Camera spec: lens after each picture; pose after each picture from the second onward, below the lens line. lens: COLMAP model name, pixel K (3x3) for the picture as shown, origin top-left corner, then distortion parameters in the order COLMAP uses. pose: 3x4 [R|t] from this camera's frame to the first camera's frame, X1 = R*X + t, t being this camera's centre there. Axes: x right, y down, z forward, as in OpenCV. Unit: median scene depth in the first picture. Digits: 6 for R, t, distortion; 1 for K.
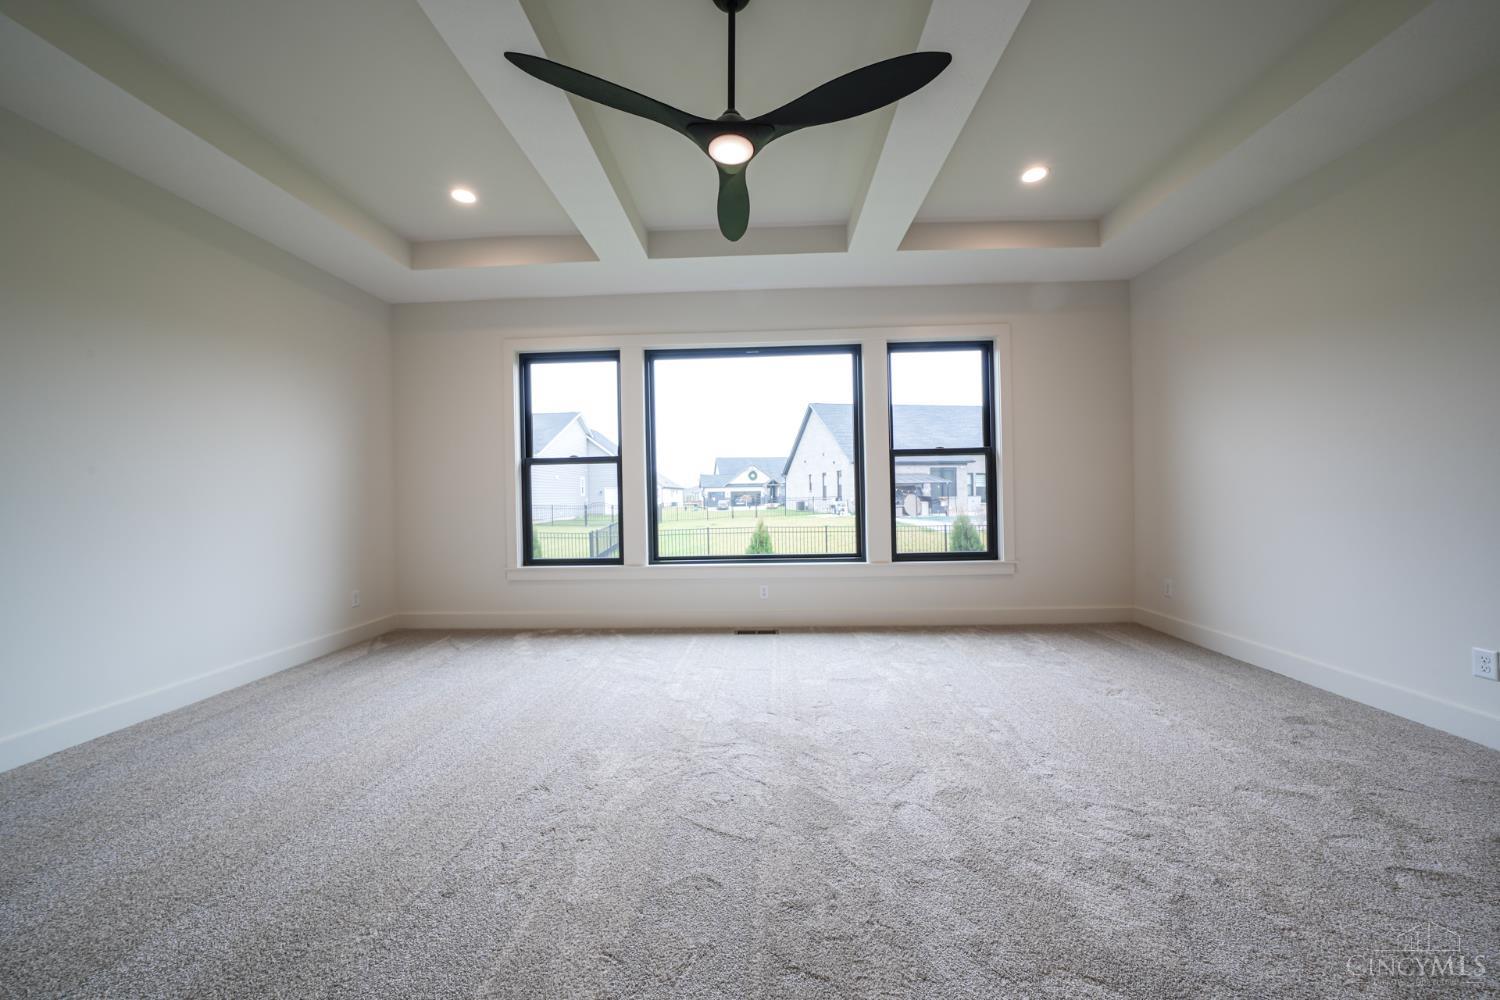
lens RADIAL K [[518.0, 0, 749.3], [0, 518.0, 495.6], [0, 0, 1]] dist [-0.019748, 0.000022]
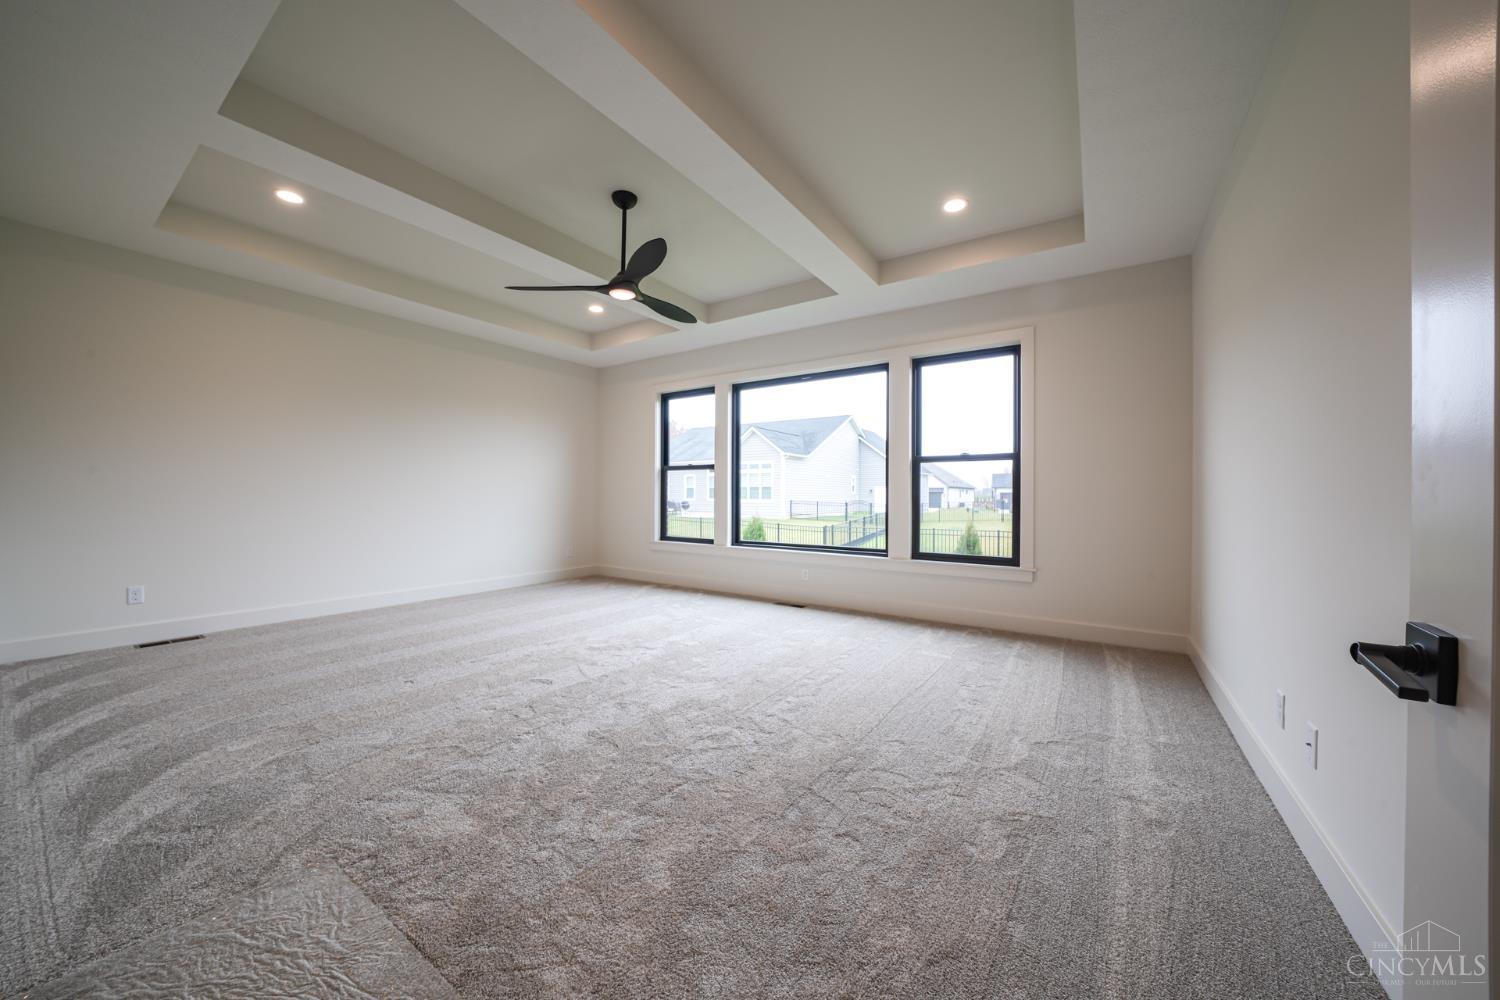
lens RADIAL K [[518.0, 0, 749.3], [0, 518.0, 495.6], [0, 0, 1]] dist [-0.019748, 0.000022]
pose [[0.849999, 0.023751, -0.526249, 0.544483], [-0.022140, 0.999711, 0.009360, -0.008848], [0.526319, 0.003695, 0.850279, -0.108401]]
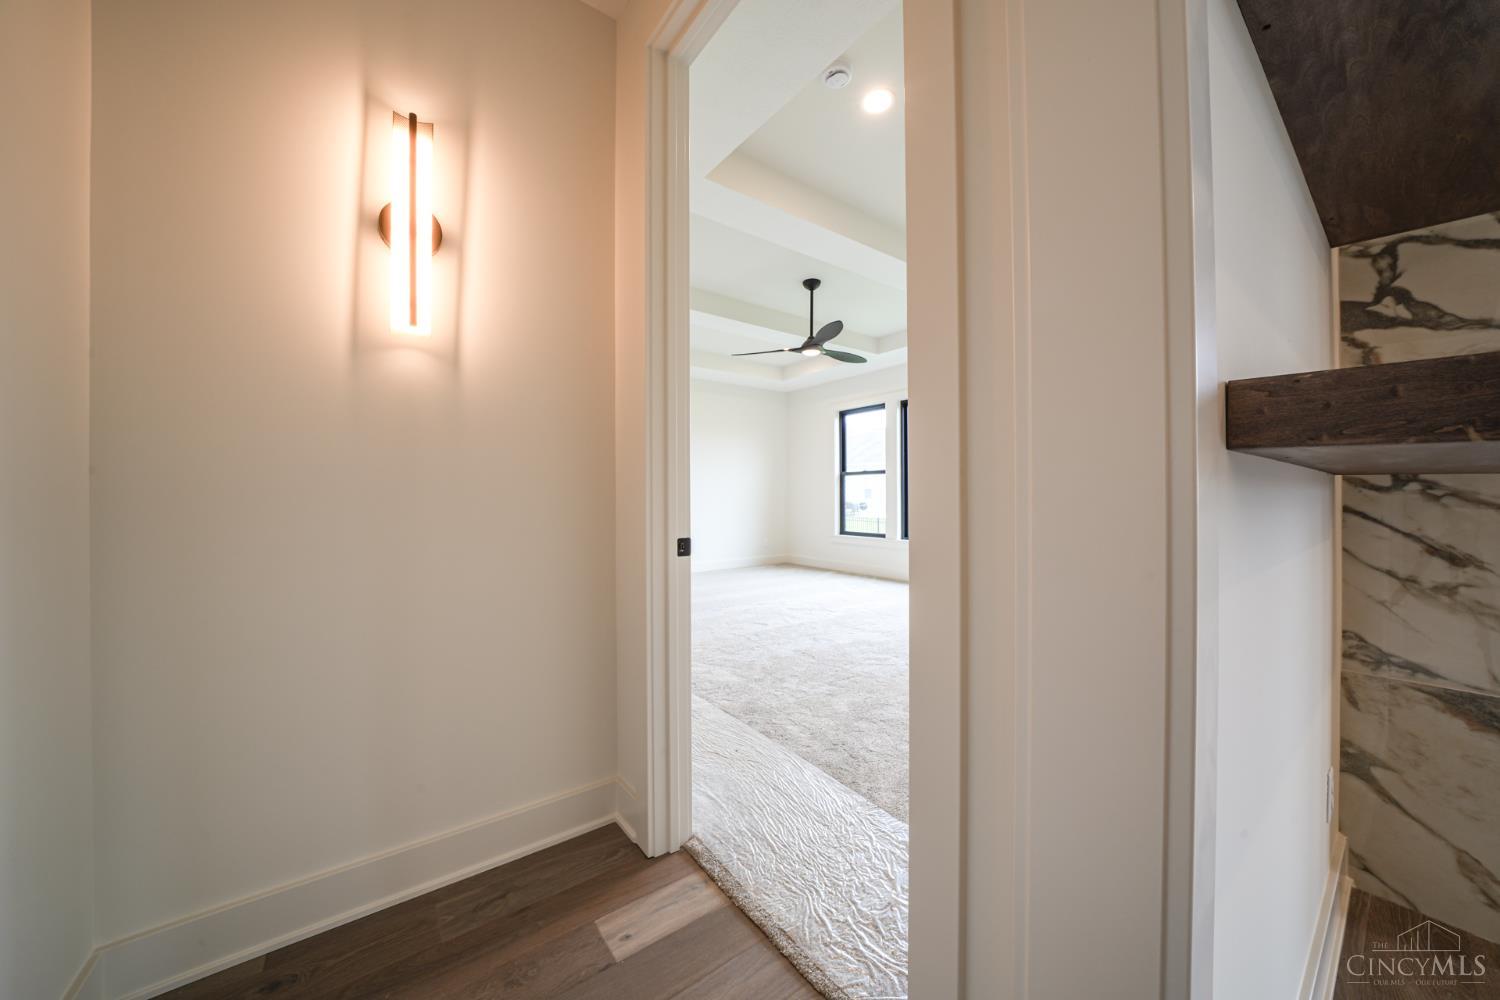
lens RADIAL K [[518.0, 0, 749.3], [0, 518.0, 495.6], [0, 0, 1]] dist [-0.019748, 0.000022]
pose [[0.625726, 0.015044, -0.779898, 0.722220], [-0.008777, 0.999886, 0.012247, -0.012039], [0.779993, -0.000818, 0.625787, -0.314447]]
